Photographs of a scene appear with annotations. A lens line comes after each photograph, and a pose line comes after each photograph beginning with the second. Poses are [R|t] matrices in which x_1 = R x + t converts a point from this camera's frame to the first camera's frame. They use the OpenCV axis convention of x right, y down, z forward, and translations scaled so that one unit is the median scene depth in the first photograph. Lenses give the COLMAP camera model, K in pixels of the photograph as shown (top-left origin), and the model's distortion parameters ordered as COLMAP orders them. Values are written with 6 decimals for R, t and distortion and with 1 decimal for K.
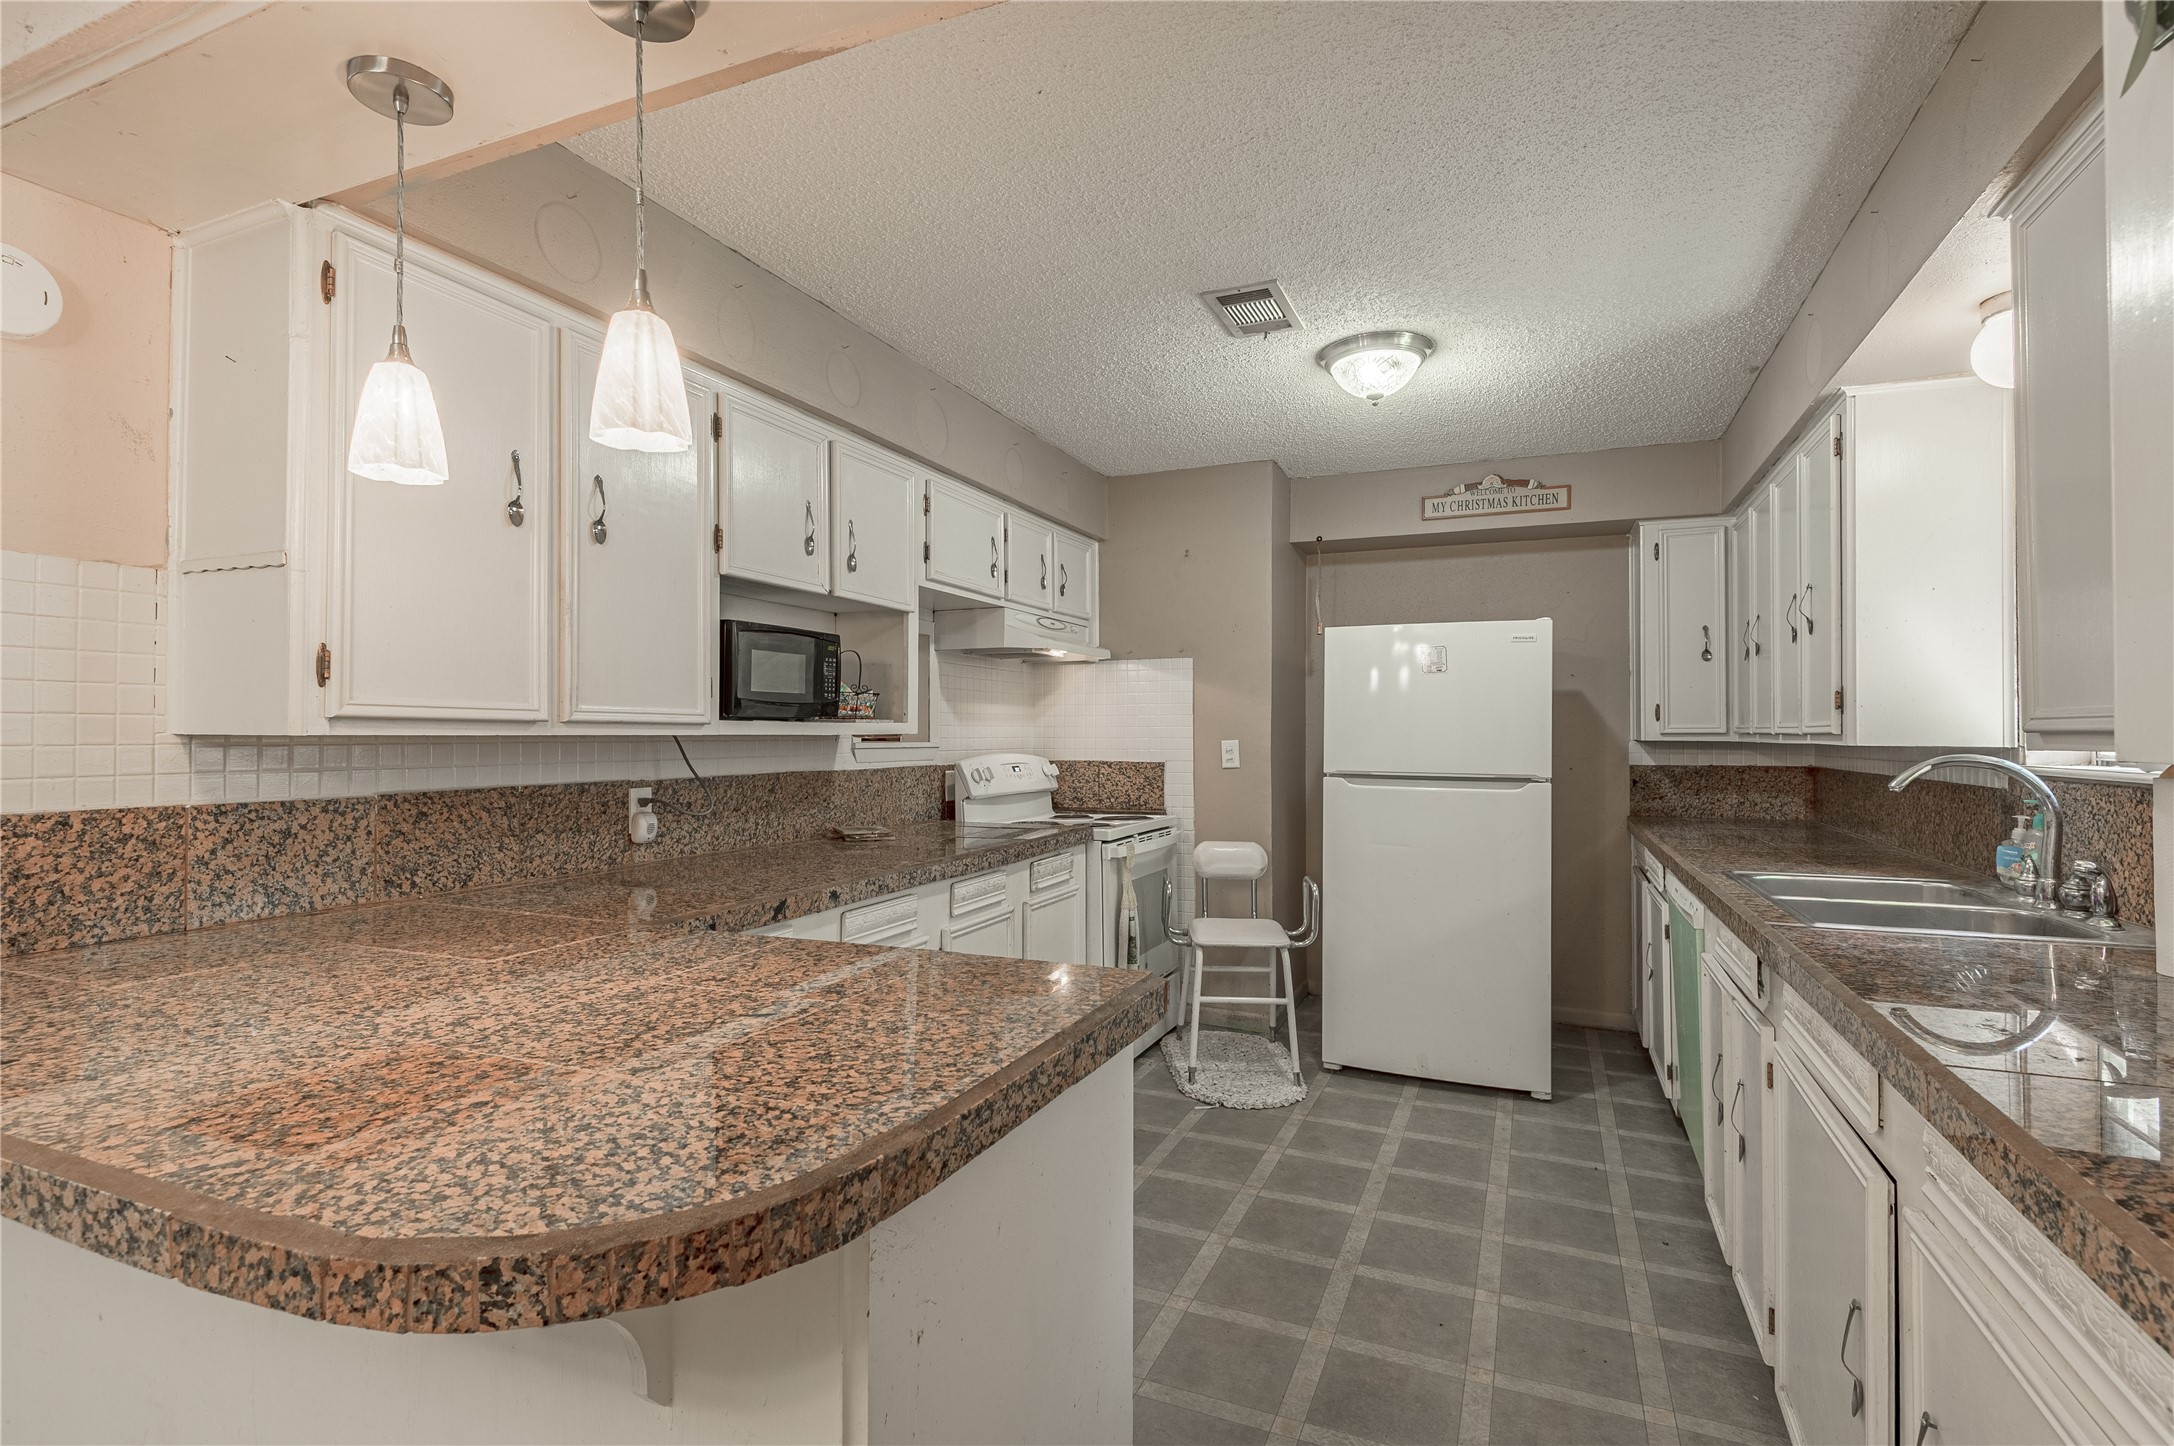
lens RADIAL K [[1039.3, 0, 1082.0], [0, 1039.3, 727.5], [0, 0, 1]] dist [0.024386, -0.014532]
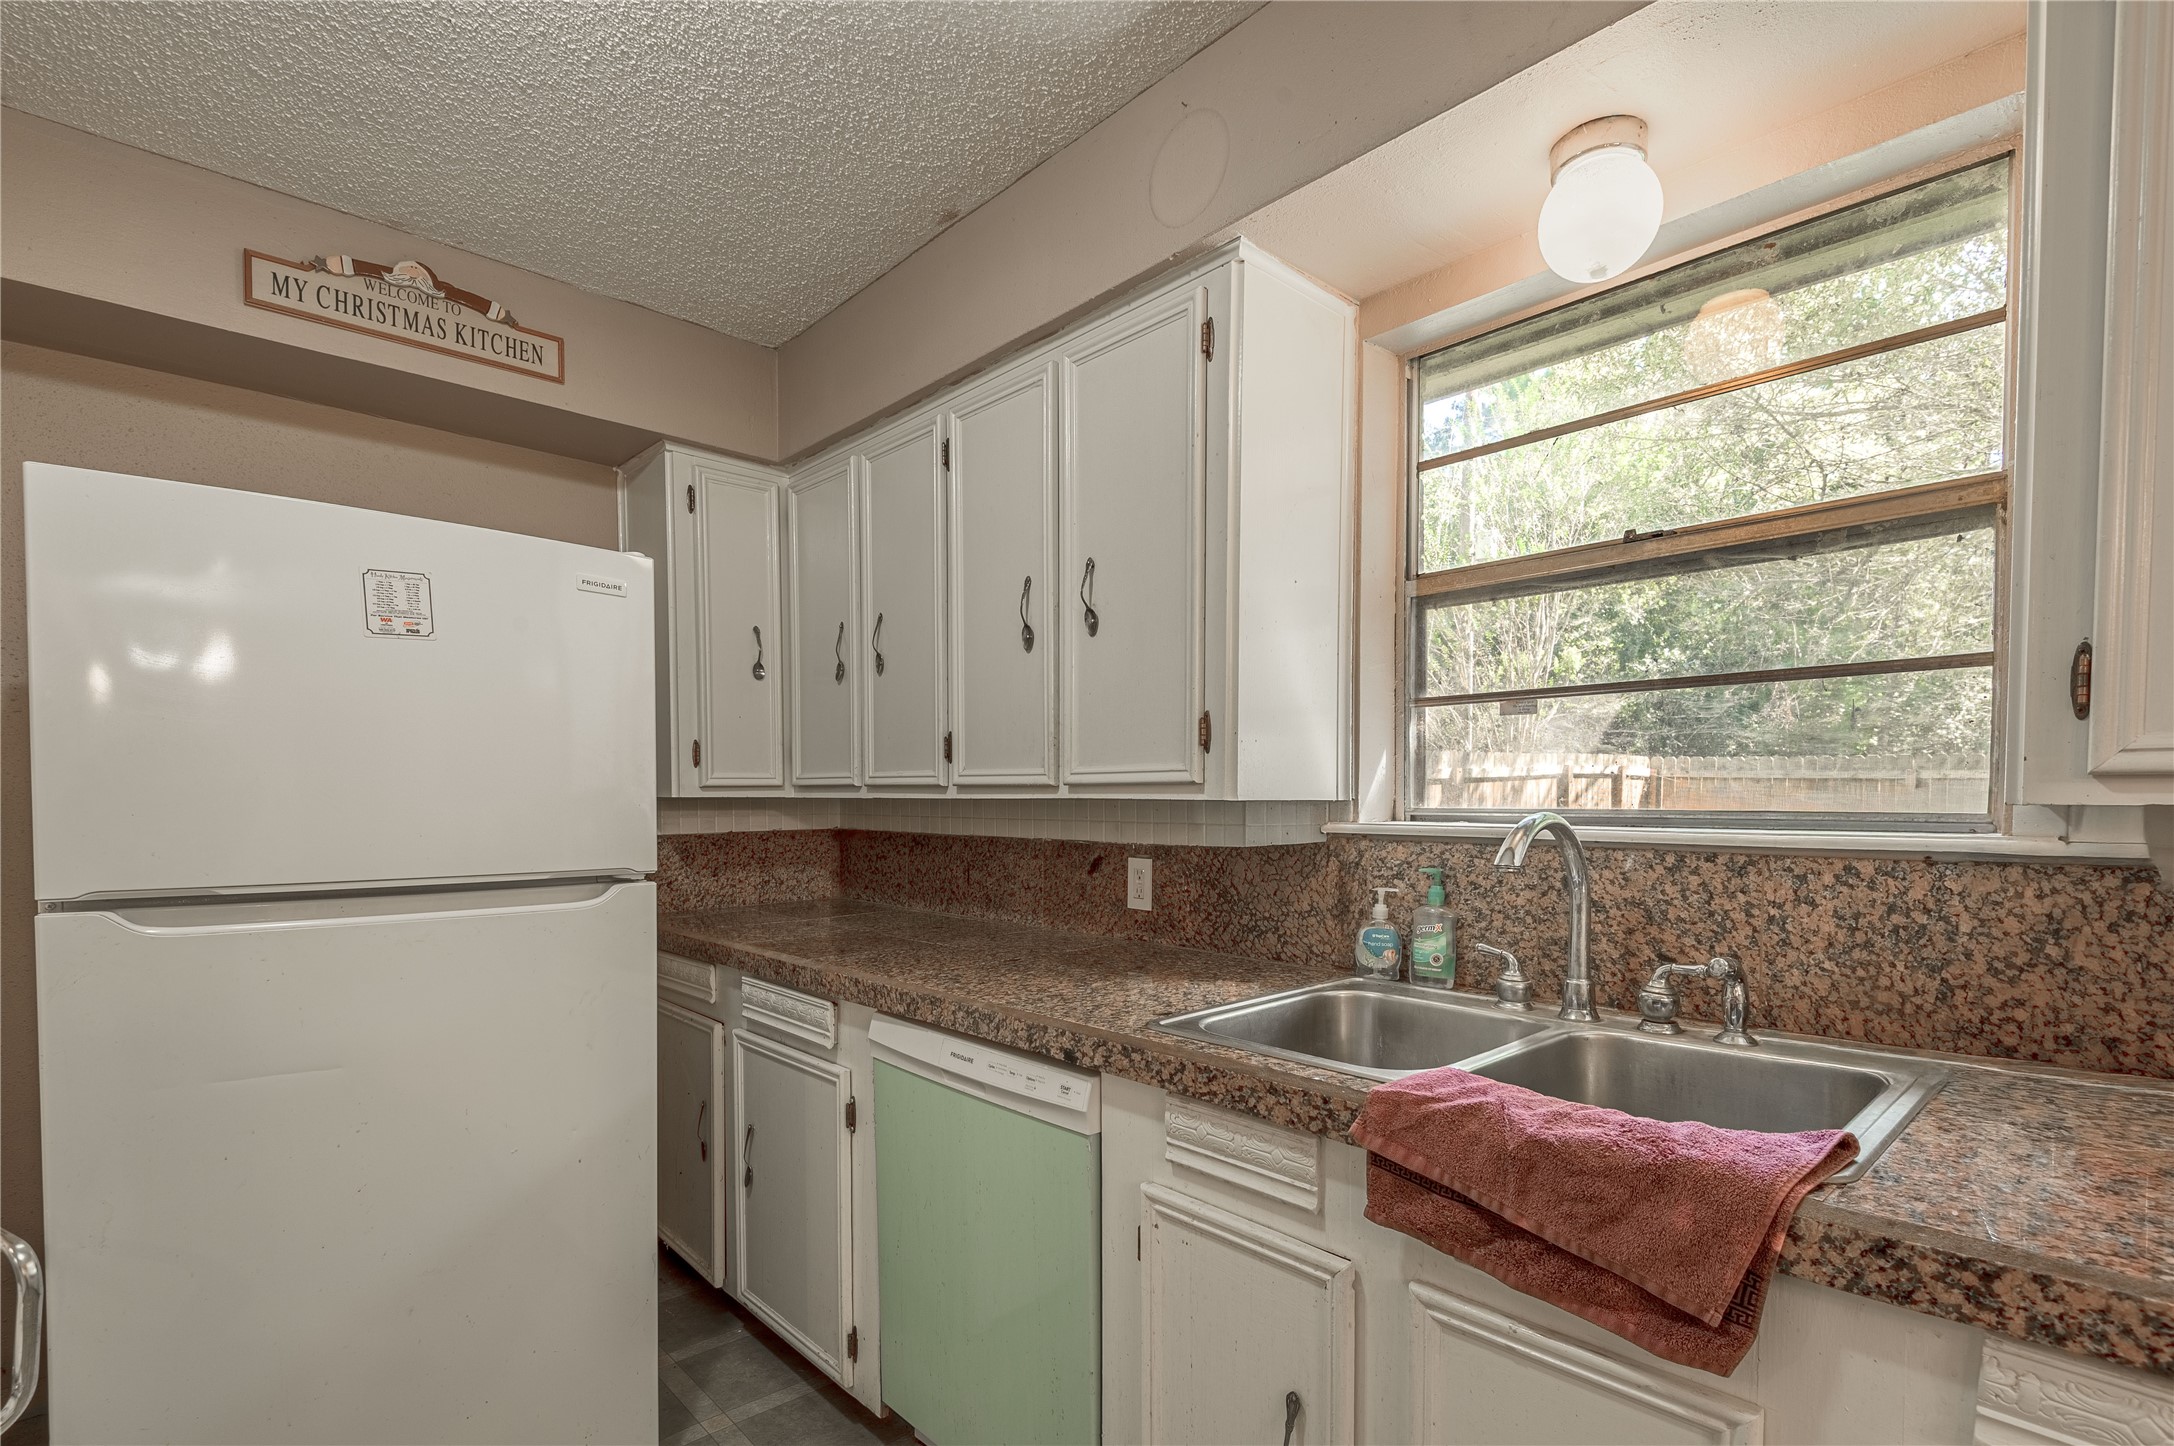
lens RADIAL K [[1039.3, 0, 1054.7], [0, 1039.3, 828.6], [0, 0, 1]] dist [0.024386, -0.014532]
pose [[0.407715, -0.035878, 0.912404, 0.055901], [-0.002797, 0.999174, 0.040540, 0.005239], [-0.913105, -0.019080, 0.407278, 0.535813]]
